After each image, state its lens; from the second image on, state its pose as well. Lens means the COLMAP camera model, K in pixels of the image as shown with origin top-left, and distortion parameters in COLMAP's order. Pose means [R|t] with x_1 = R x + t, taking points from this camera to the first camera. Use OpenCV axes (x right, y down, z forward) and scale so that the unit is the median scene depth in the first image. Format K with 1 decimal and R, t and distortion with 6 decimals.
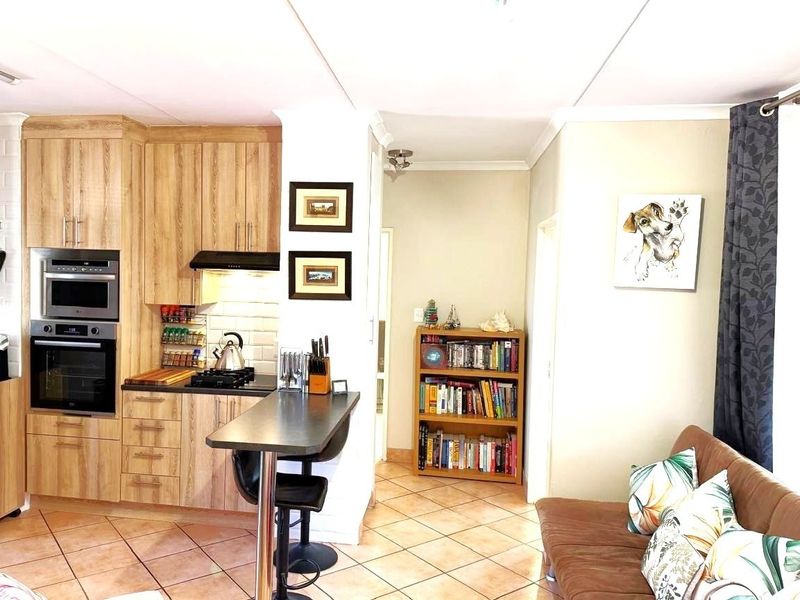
lens RADIAL K [[602.1, 0, 370.8], [0, 602.1, 301.9], [0, 0, 1]] dist [0.001313, -0.001656]
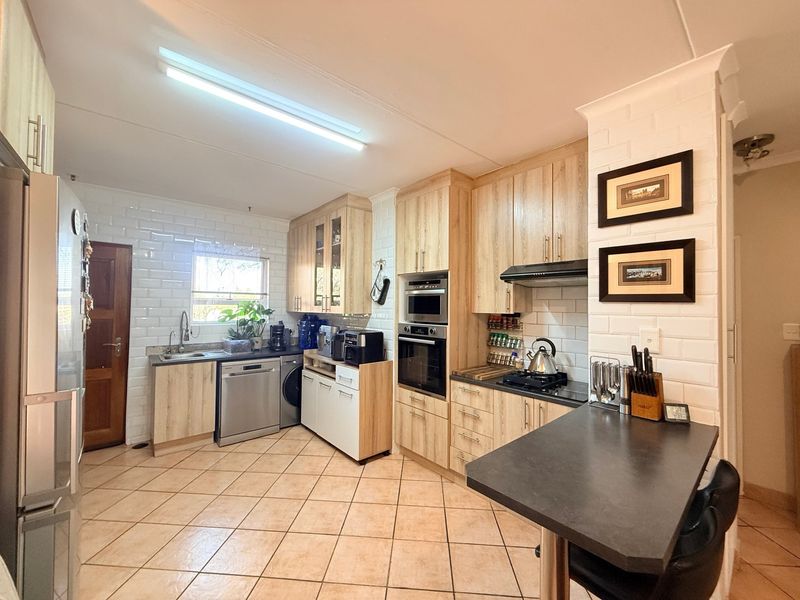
lens RADIAL K [[318.2, 0, 398.4], [0, 318.2, 300.0], [0, 0, 1]] dist [0.001128, -0.000191]
pose [[0.743425, -0.031660, -0.668069, -0.039519], [-0.022459, 0.997134, -0.072246, 0.030188], [0.668442, 0.068714, 0.740584, 0.417740]]
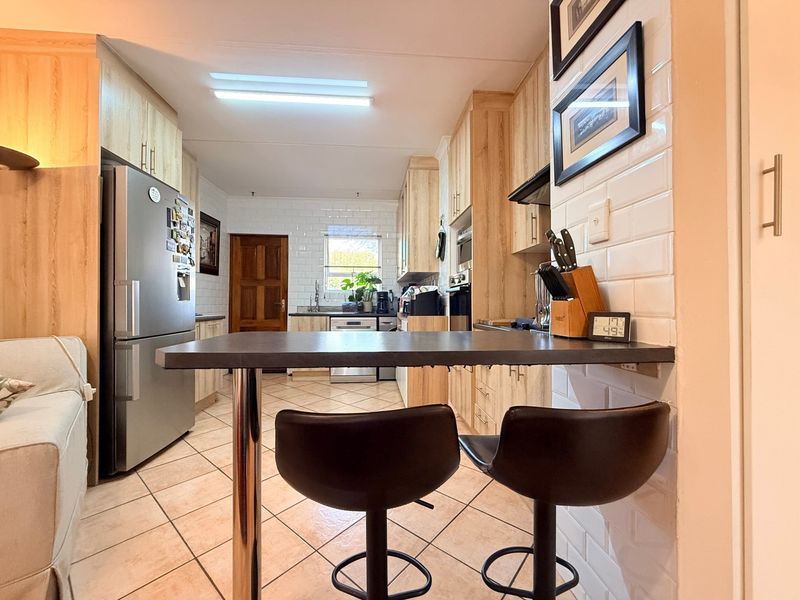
lens RADIAL K [[318.2, 0, 398.4], [0, 318.2, 300.0], [0, 0, 1]] dist [0.001128, -0.000191]
pose [[0.212174, -0.036770, -0.976540, 0.141429], [-0.042260, 0.998012, -0.046761, 0.127380], [0.976318, 0.051190, 0.210198, 0.732811]]
